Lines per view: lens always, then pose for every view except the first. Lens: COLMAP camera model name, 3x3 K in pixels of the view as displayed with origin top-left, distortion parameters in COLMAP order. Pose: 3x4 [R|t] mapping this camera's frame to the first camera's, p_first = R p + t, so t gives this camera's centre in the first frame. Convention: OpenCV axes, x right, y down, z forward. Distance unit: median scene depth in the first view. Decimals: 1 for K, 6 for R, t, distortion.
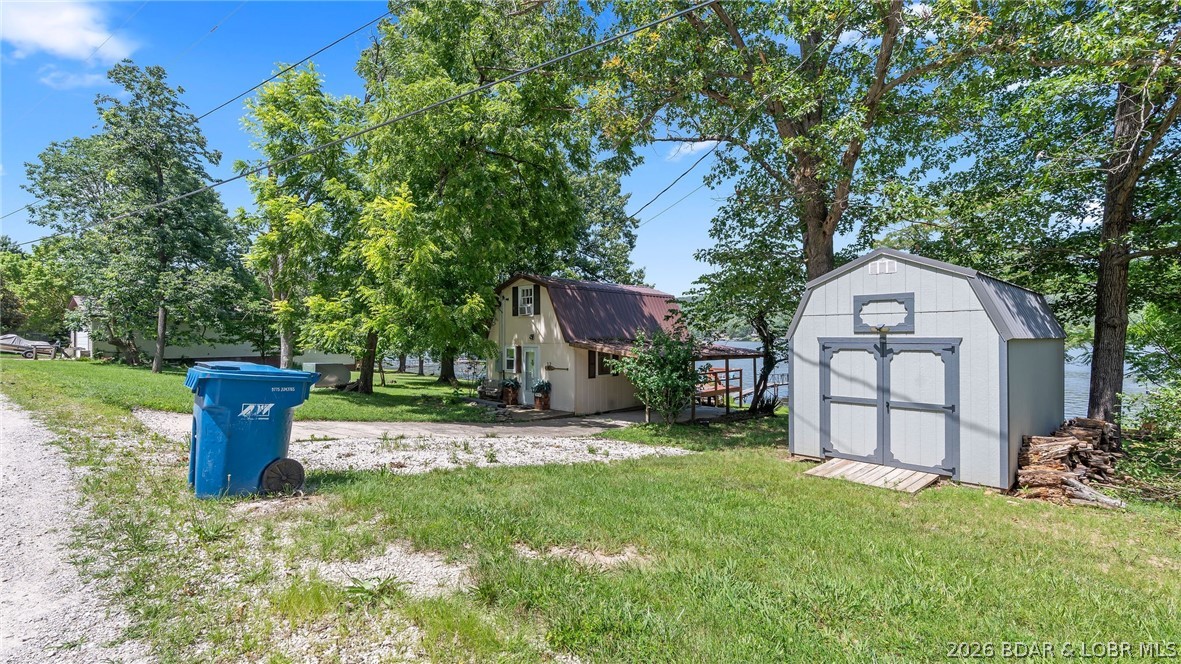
lens RADIAL K [[539.5, 0, 591.6], [0, 539.5, 334.9], [0, 0, 1]] dist [-0.002374, -0.000151]
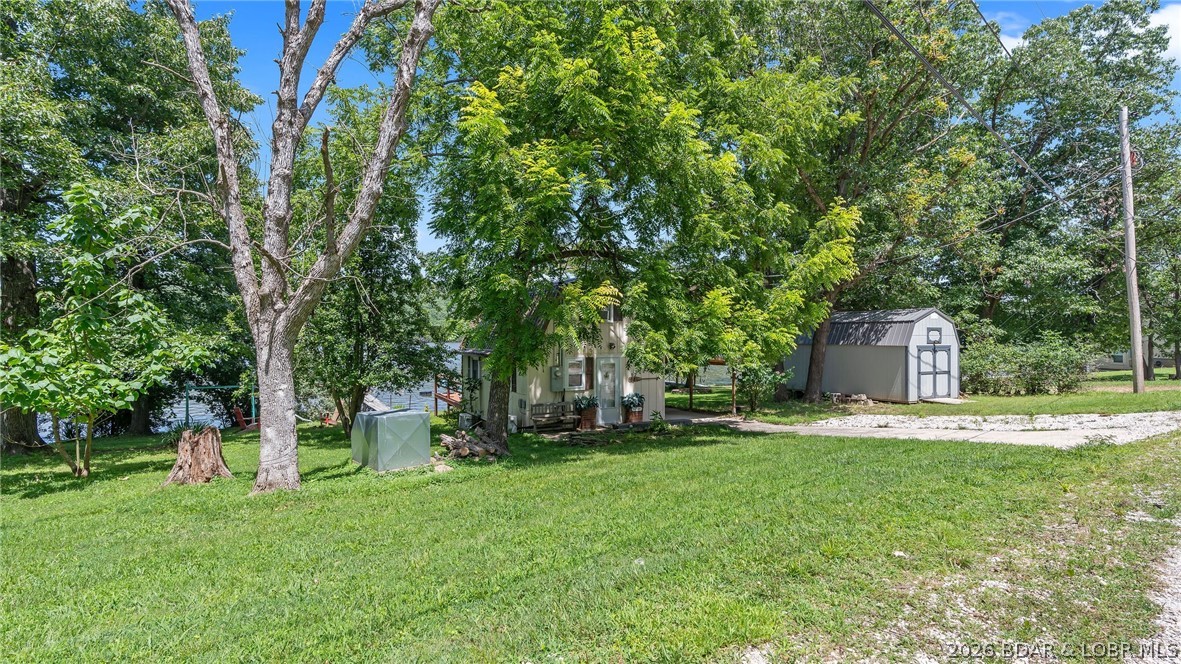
lens RADIAL K [[538.3, 0, 594.6], [0, 538.3, 360.0], [0, 0, 1]] dist [-0.010166, 0.000896]
pose [[0.270433, -0.038710, 0.961960, -0.905586], [-0.004618, 0.999128, 0.041504, -0.008888], [-0.962728, -0.015666, 0.270019, 0.752814]]
